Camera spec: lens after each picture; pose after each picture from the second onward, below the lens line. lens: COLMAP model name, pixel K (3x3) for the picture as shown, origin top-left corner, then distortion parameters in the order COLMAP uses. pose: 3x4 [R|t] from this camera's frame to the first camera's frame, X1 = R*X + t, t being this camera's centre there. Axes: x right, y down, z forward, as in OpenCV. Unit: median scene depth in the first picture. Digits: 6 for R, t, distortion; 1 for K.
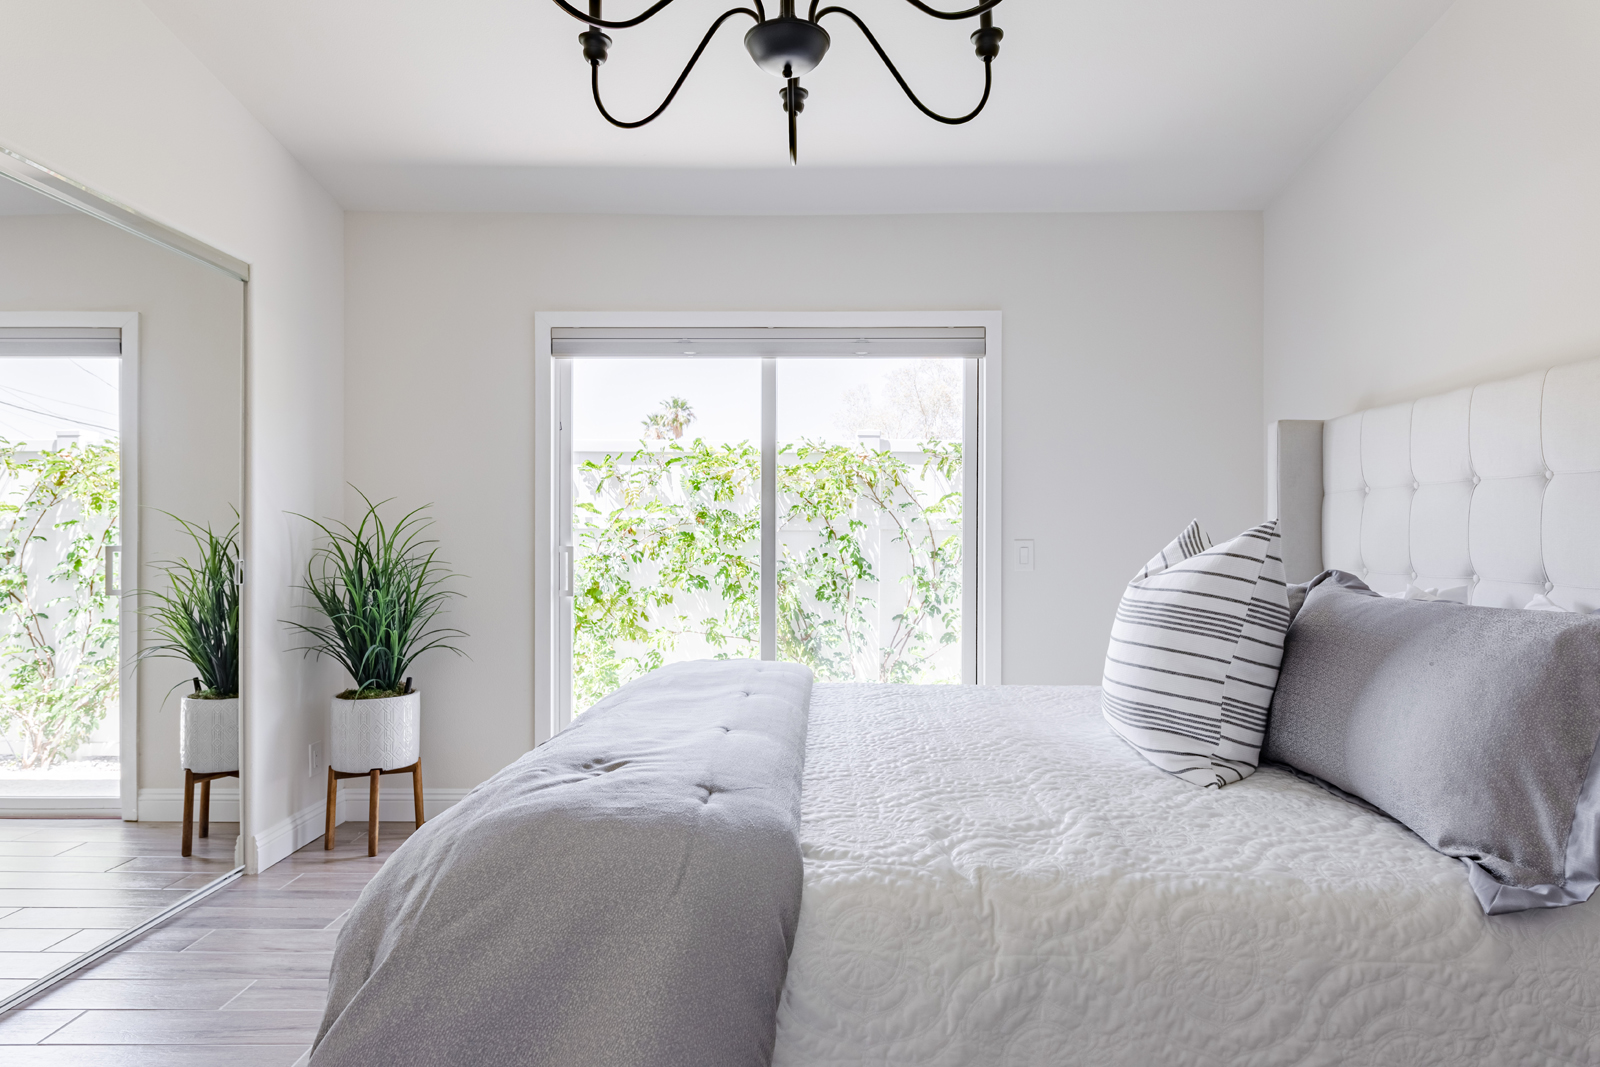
lens RADIAL K [[932.1, 0, 802.4], [0, 932.1, 539.8], [0, 0, 1]] dist [0.006744, -0.003512]
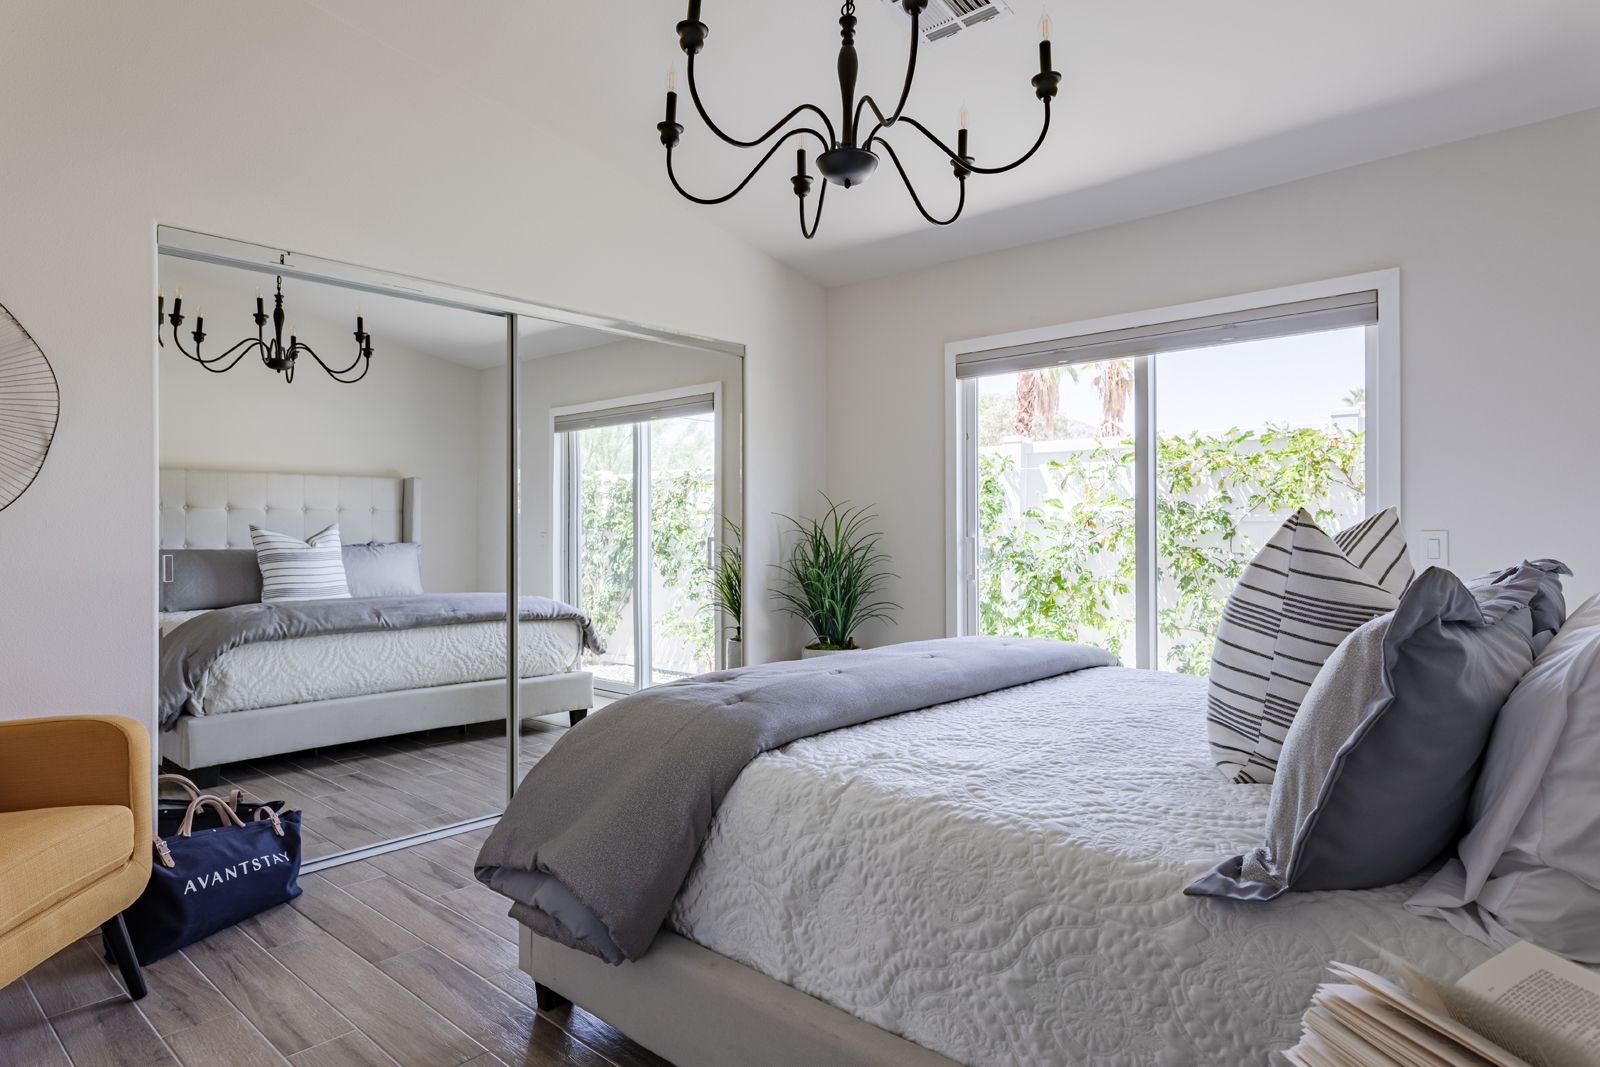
lens RADIAL K [[932.1, 0, 806.7], [0, 932.1, 530.6], [0, 0, 1]] dist [0.006744, -0.003512]
pose [[0.737387, -0.003242, -0.675462, 0.403311], [0.001531, 0.999994, -0.003129, 0.001819], [0.675468, 0.001274, 0.737388, -0.012908]]
